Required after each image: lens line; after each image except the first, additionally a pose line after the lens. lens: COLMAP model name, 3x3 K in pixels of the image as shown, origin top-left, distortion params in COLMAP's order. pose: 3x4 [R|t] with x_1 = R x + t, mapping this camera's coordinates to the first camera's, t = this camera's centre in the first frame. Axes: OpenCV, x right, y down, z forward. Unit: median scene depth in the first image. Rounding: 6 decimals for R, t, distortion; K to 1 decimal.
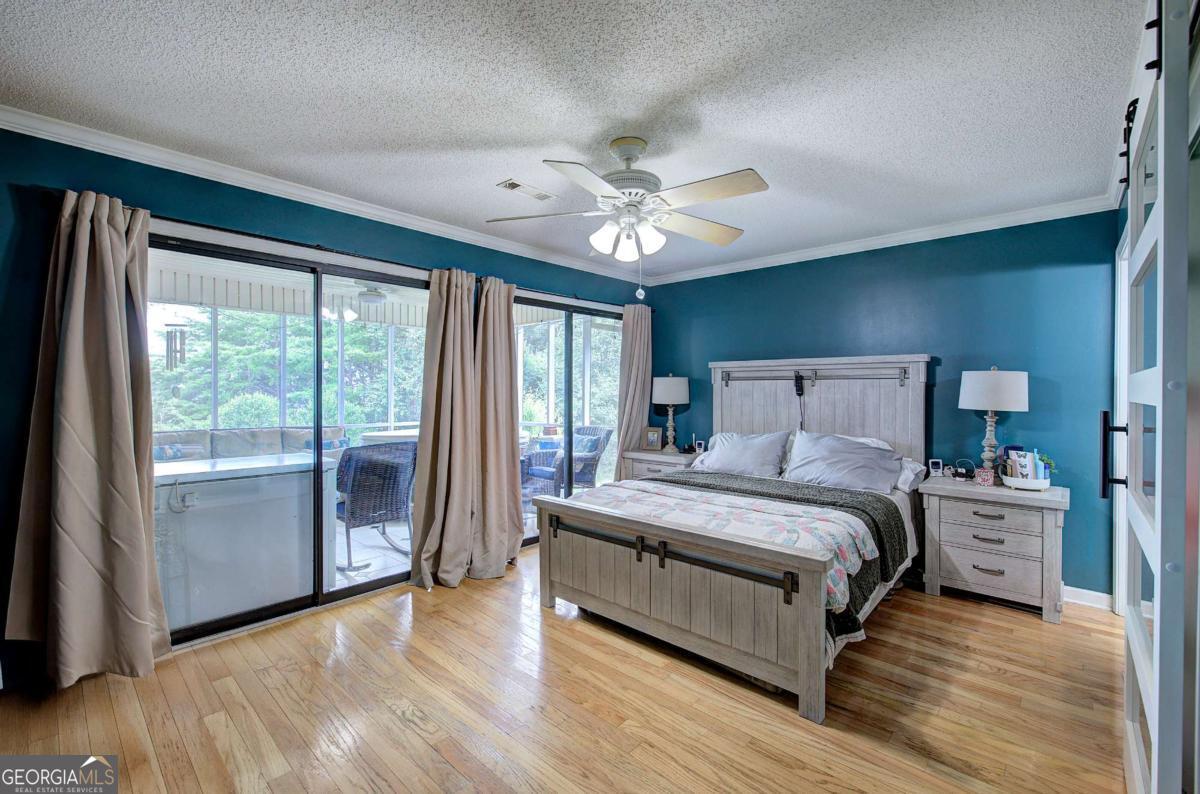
lens RADIAL K [[508.7, 0, 605.9], [0, 508.7, 395.6], [0, 0, 1]] dist [-0.007886, 0.003032]
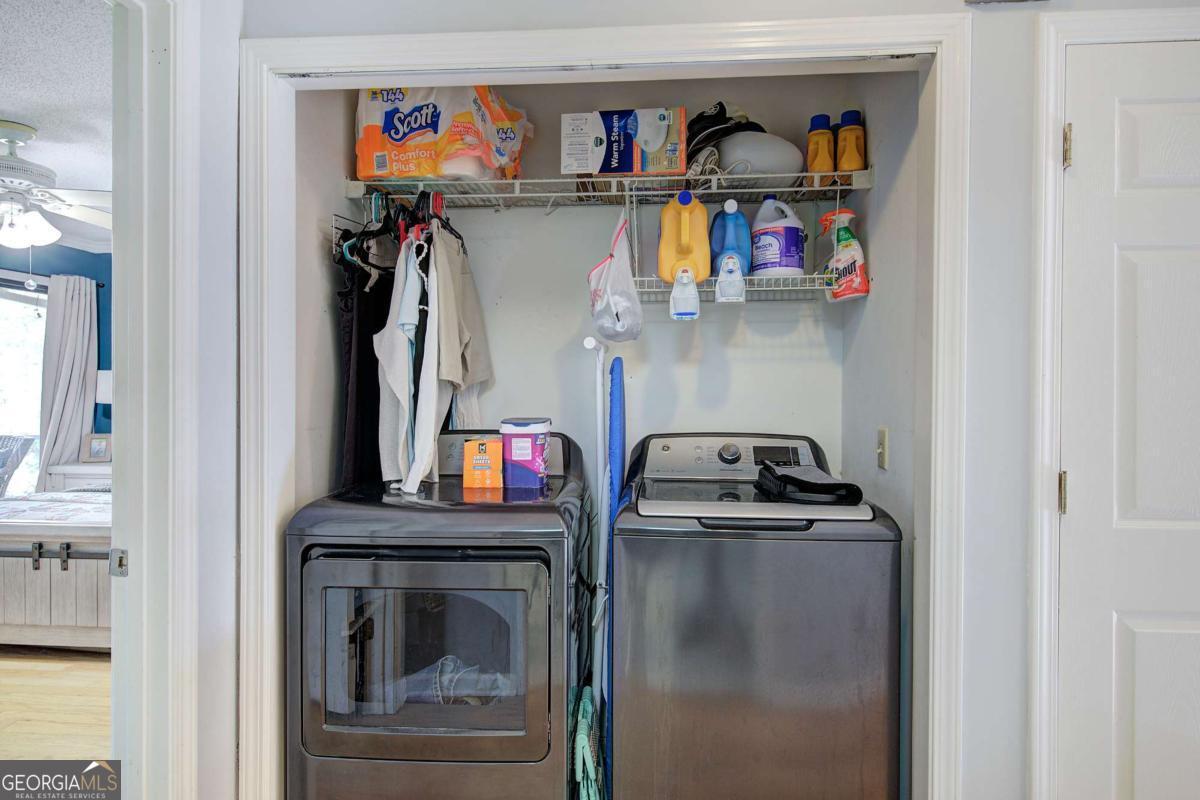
lens RADIAL K [[681.9, 0, 600.0], [0, 681.9, 400.0], [0, 0, 1]] dist [0.011101, -0.002541]
pose [[0.792313, -0.005903, 0.610087, 0.121011], [0.001182, 0.999966, 0.008140, 0.005801], [-0.610114, -0.005728, 0.792293, -0.641177]]
